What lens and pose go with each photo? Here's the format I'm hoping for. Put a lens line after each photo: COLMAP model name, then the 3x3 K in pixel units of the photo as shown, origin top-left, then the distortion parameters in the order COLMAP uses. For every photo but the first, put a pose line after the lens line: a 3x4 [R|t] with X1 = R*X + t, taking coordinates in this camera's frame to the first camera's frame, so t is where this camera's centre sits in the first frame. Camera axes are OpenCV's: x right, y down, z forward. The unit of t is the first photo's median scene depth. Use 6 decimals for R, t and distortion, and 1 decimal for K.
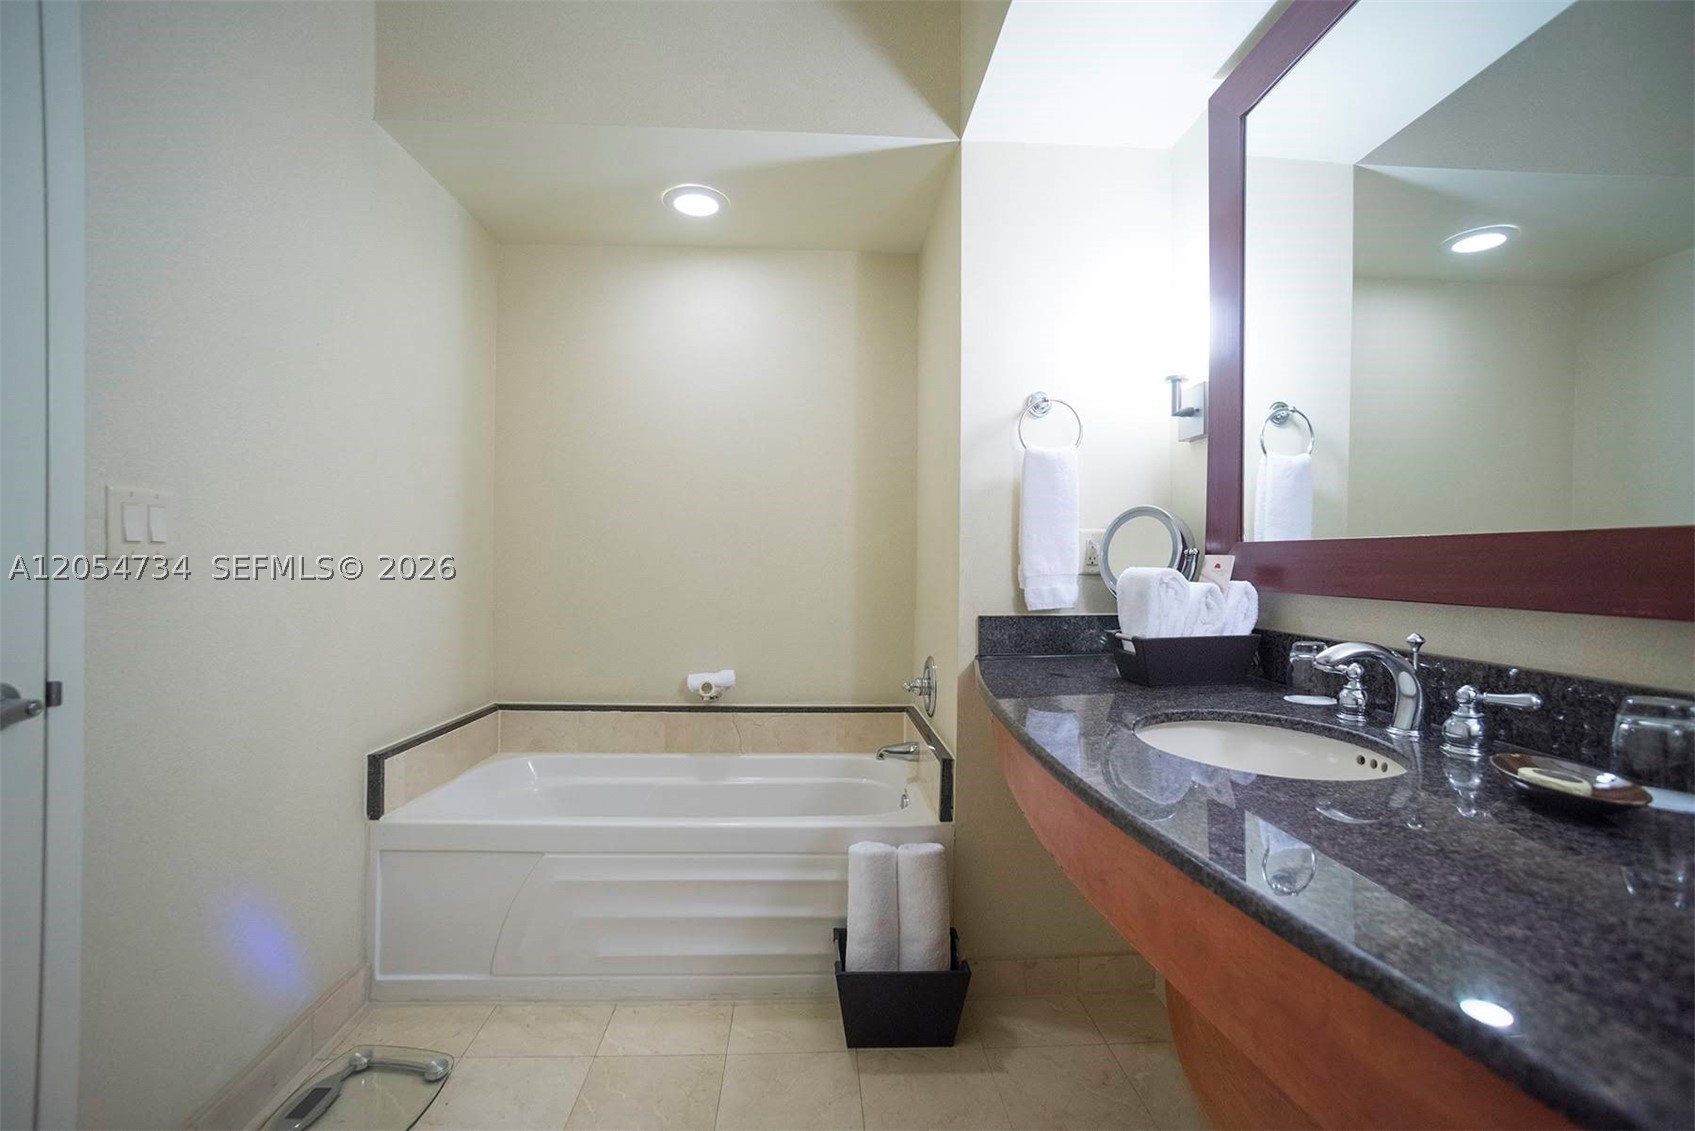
lens RADIAL K [[731.6, 0, 847.3], [0, 731.6, 563.6], [0, 0, 1]] dist [-0.033814, 0.000377]
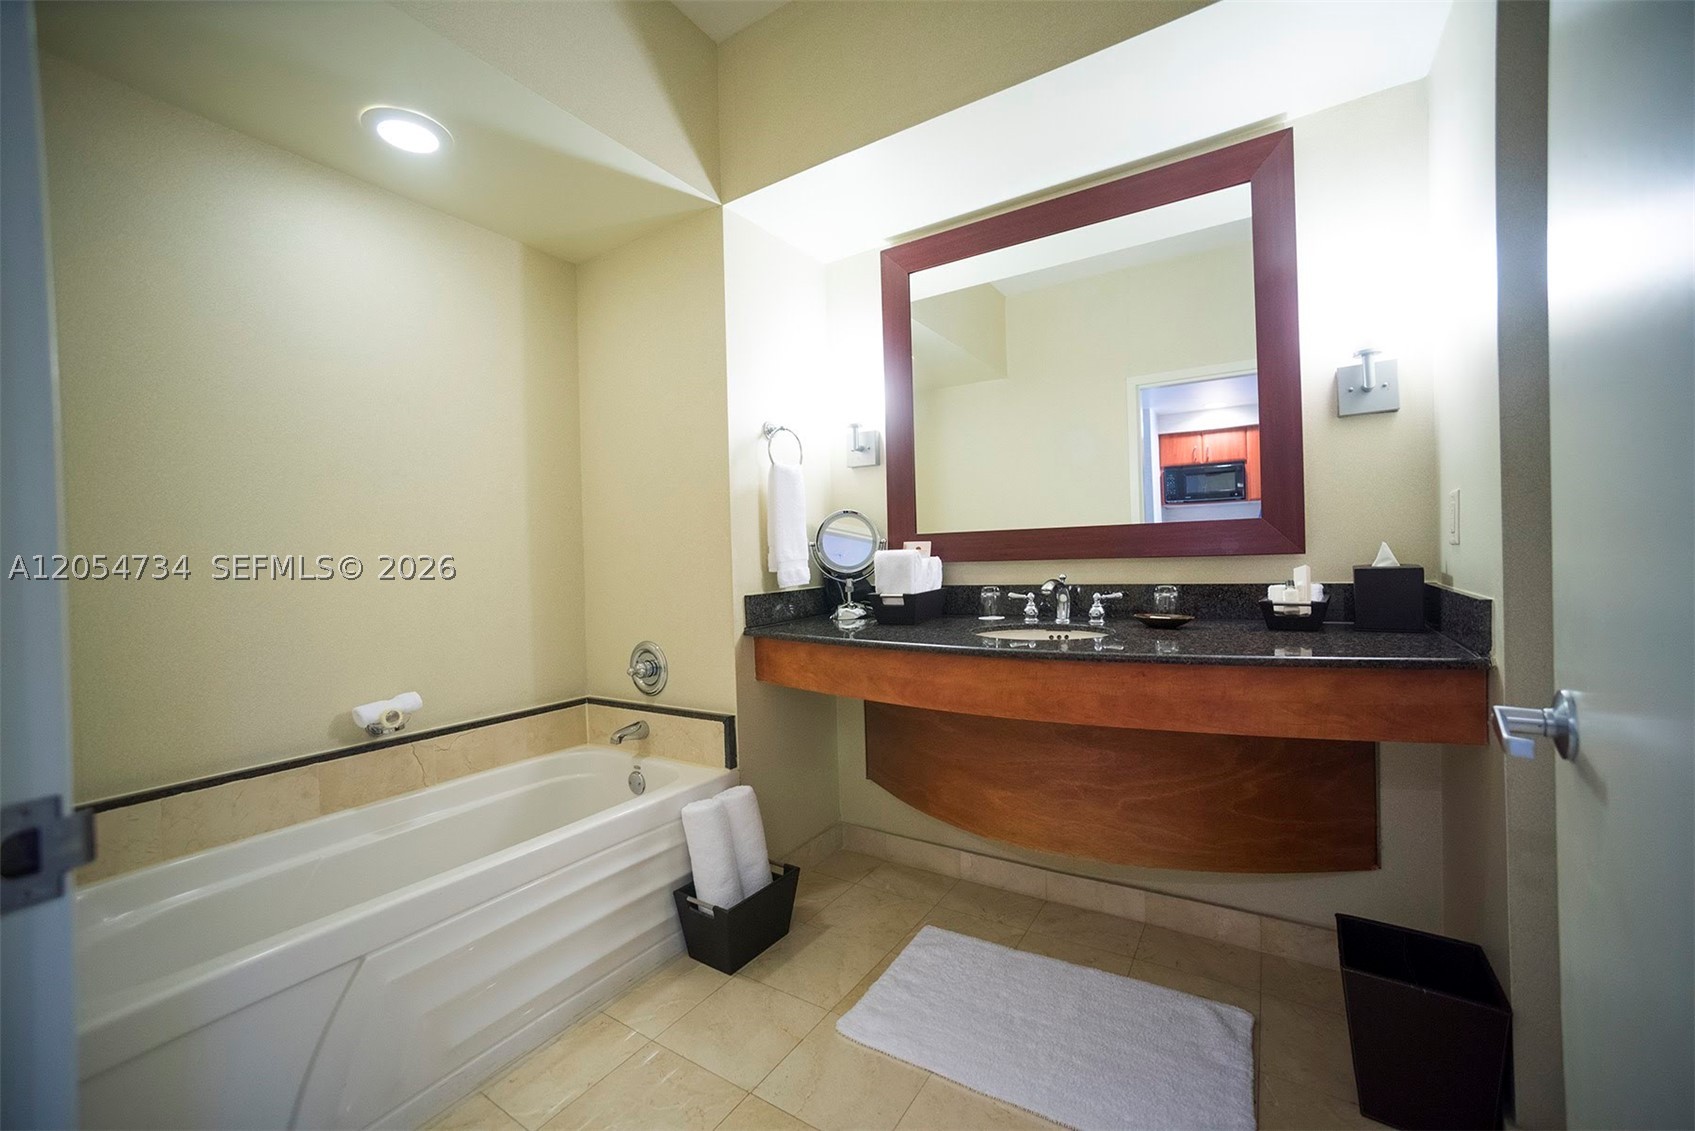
lens RADIAL K [[677.2, 0, 842.4], [0, 677.2, 559.0], [0, 0, 1]] dist [-0.044480, 0.019460]
pose [[0.593696, -0.029133, 0.804162, -0.659207], [0.039665, 0.999189, 0.006915, 0.008913], [-0.803711, 0.027792, 0.594371, 0.188323]]
